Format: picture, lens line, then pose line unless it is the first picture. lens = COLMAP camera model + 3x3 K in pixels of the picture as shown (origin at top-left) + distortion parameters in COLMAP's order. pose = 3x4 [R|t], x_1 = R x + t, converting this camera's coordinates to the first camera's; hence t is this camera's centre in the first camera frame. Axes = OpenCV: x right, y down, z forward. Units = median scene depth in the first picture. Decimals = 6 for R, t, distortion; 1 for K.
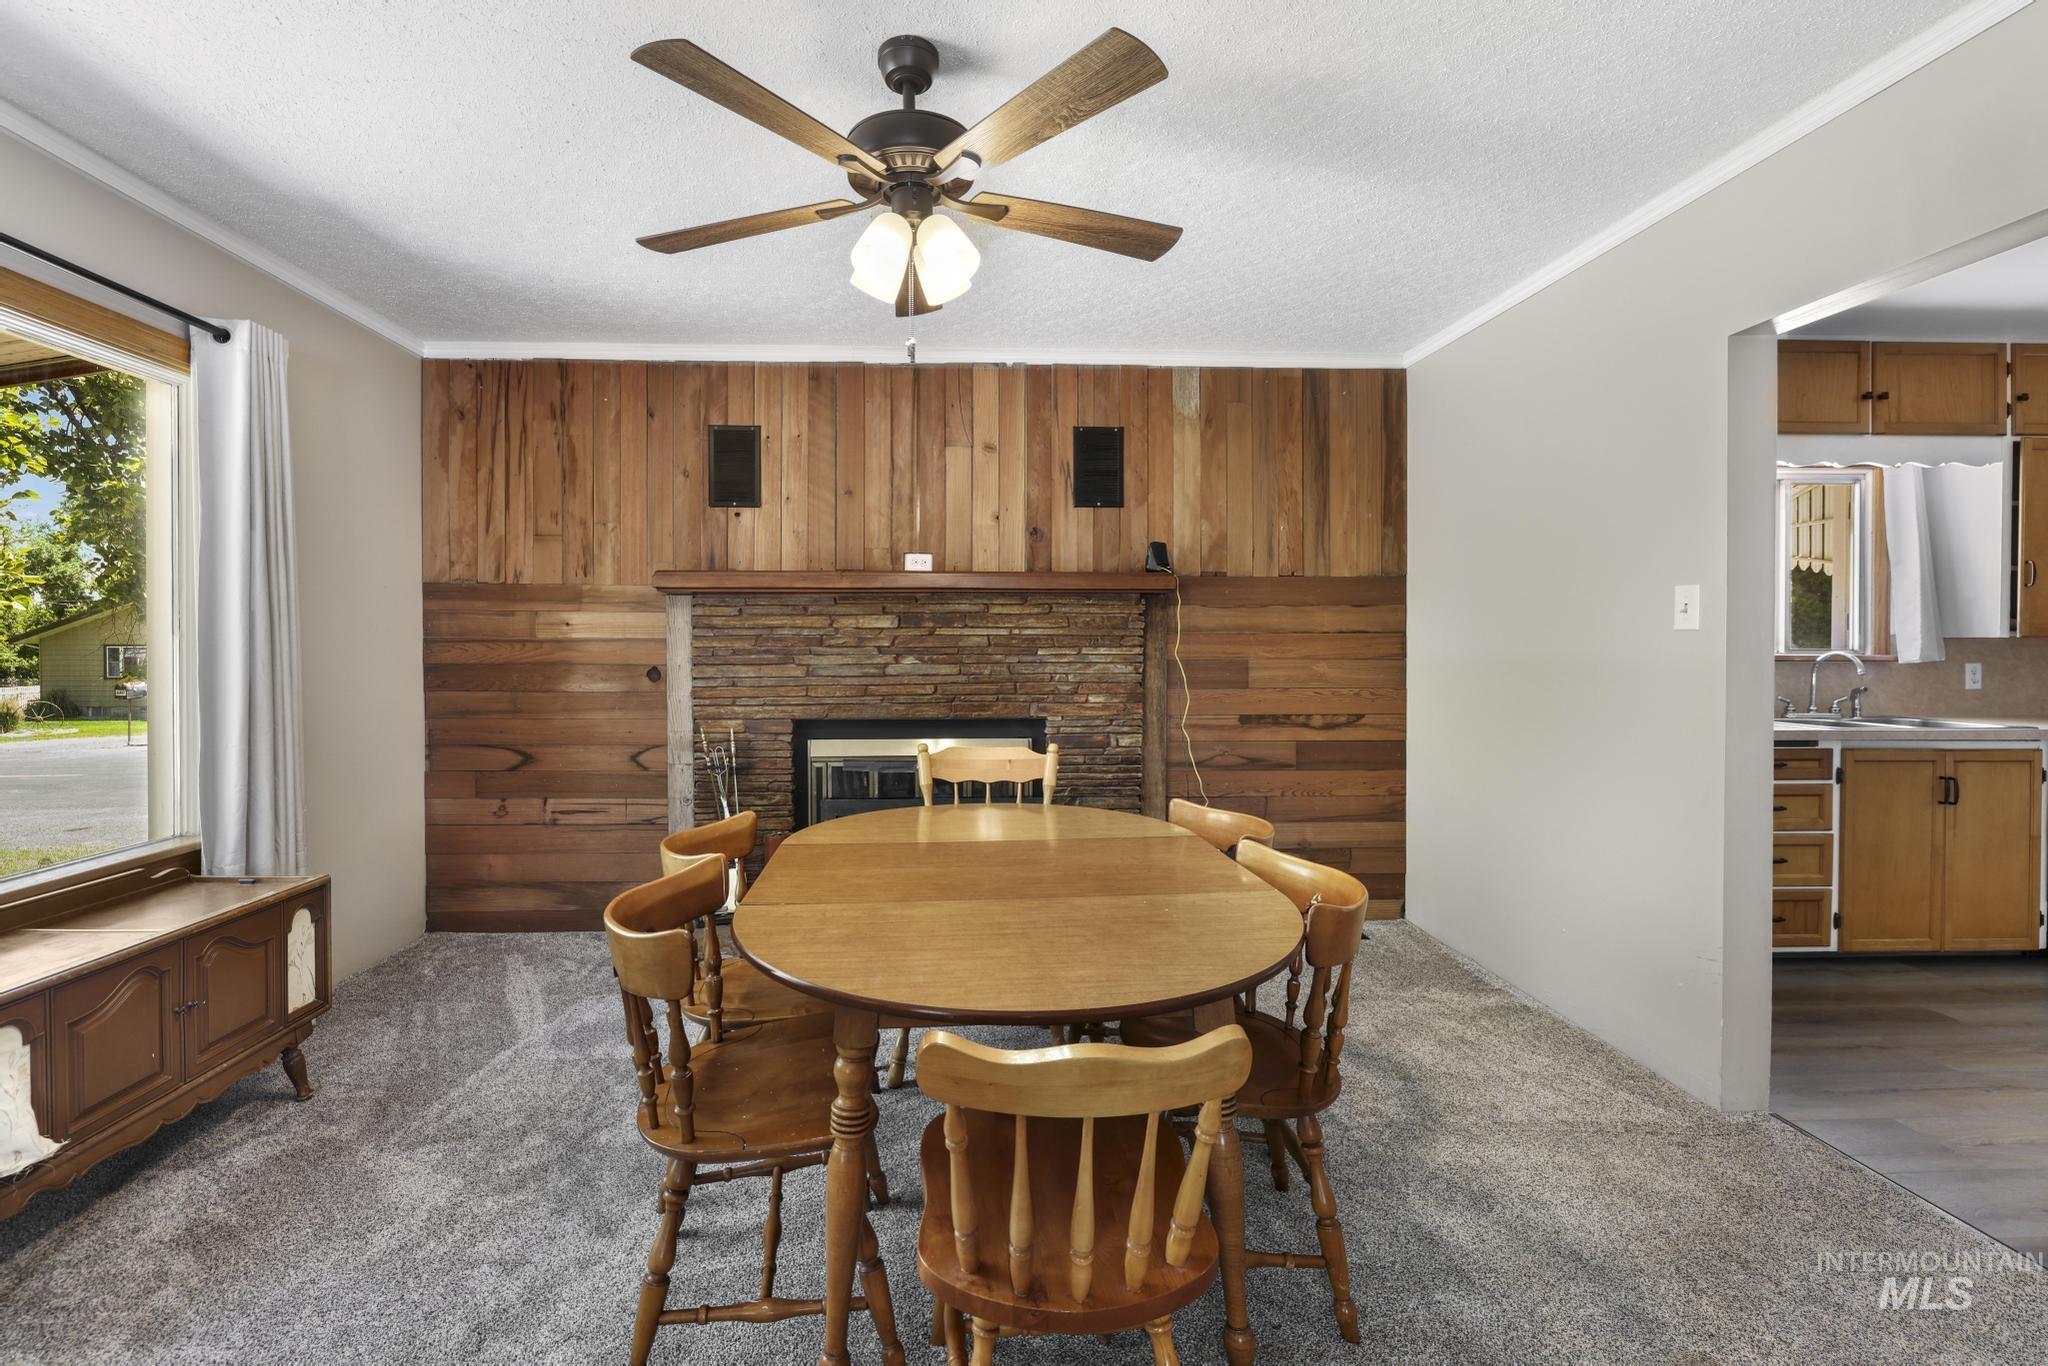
lens RADIAL K [[866.5, 0, 972.5], [0, 866.5, 654.4], [0, 0, 1]] dist [-0.004329, -0.000465]
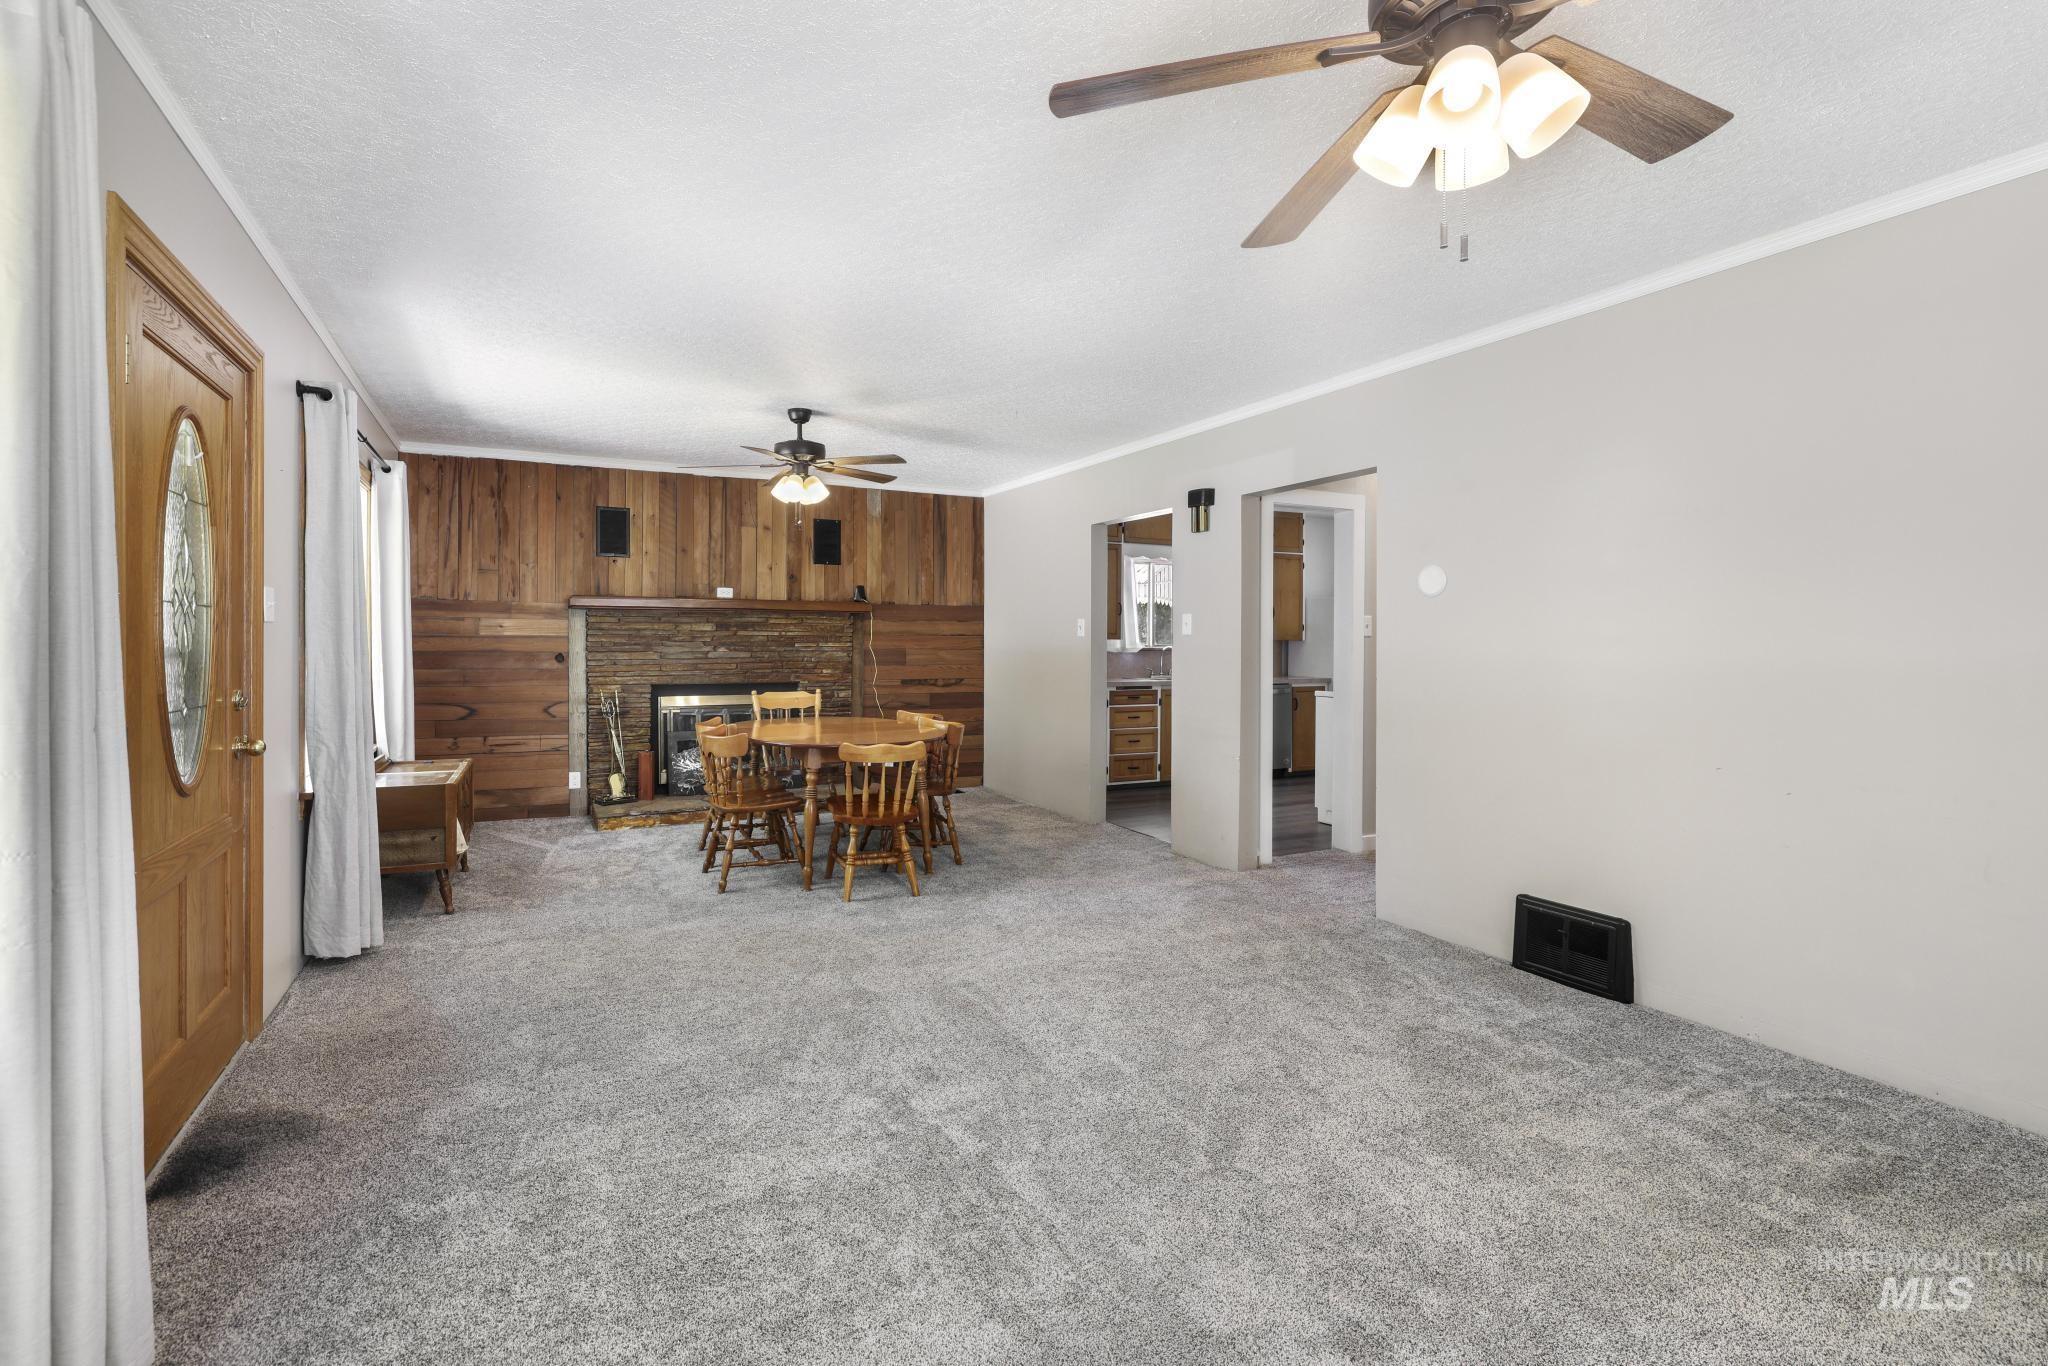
lens RADIAL K [[908.9, 0, 996.8], [0, 908.9, 675.8], [0, 0, 1]] dist [-0.028062, 0.013650]
pose [[0.903896, -0.010300, 0.427628, -0.351437], [-0.000580, 0.999680, 0.025305, 0.013214], [-0.427752, -0.023121, 0.903601, -0.875379]]
